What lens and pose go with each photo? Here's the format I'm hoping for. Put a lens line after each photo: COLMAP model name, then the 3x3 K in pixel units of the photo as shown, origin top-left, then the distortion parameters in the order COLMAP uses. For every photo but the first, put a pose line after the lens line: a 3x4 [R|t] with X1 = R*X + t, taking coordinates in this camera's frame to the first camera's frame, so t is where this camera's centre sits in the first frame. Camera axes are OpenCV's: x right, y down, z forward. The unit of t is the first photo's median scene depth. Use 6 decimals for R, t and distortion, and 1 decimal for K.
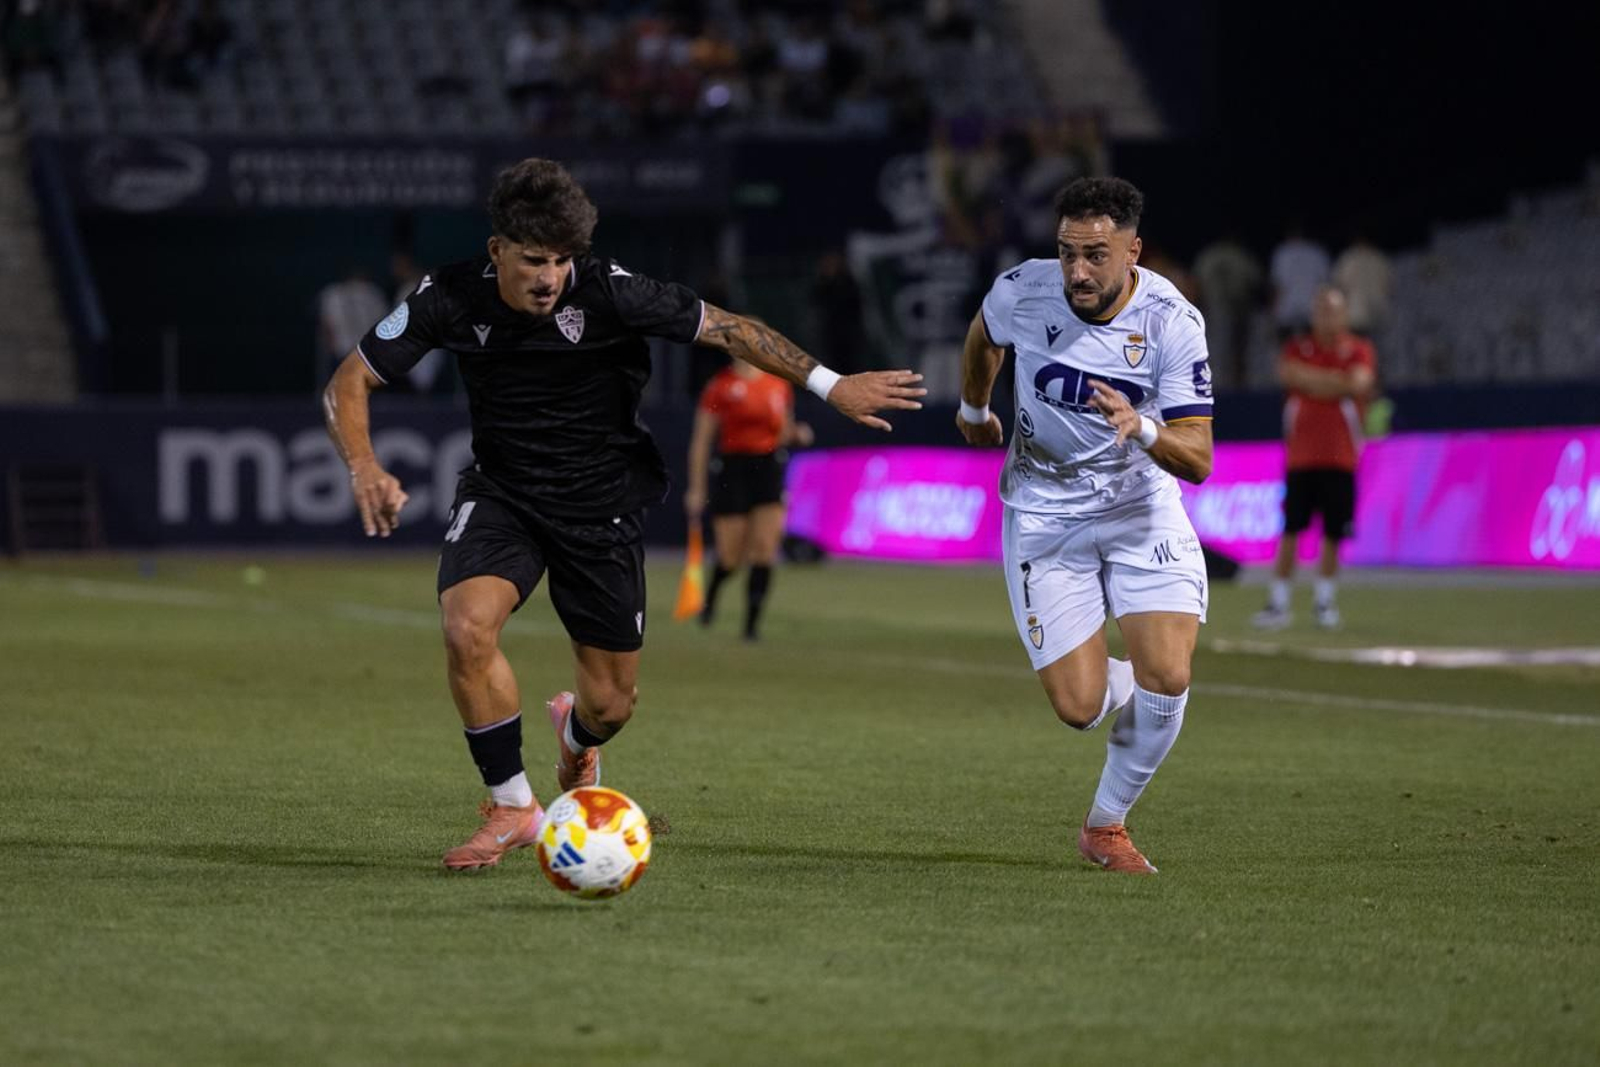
lens RADIAL K [[5959.4, 0, 799.6], [0, 5959.4, 533.5], [0, 0, 1]] dist [0.202001, 0.000000]
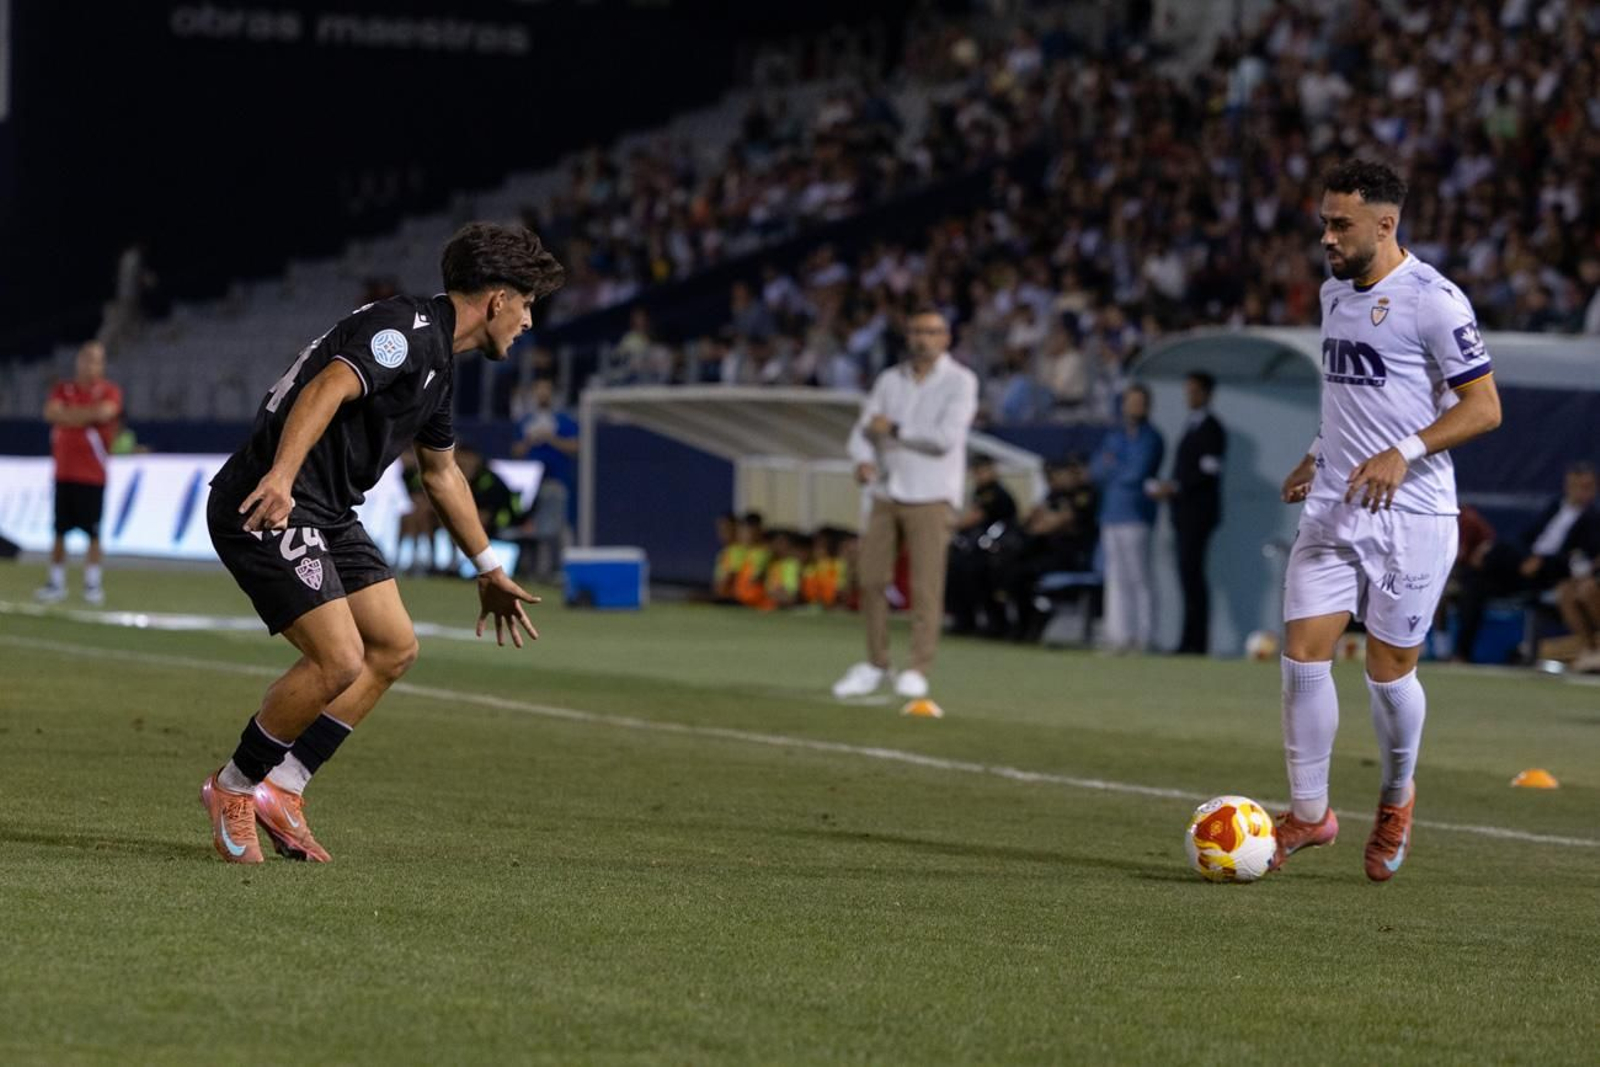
lens RADIAL K [[5932.1, 0, 799.8], [0, 5932.1, 533.6], [0, 0, 1]] dist [-0.197708, 0.000000]
pose [[0.979873, 0.042934, 0.194950, -0.013682], [-0.042524, 0.999076, -0.006294, 0.003307], [-0.195040, -0.002123, 0.980793, -0.339936]]
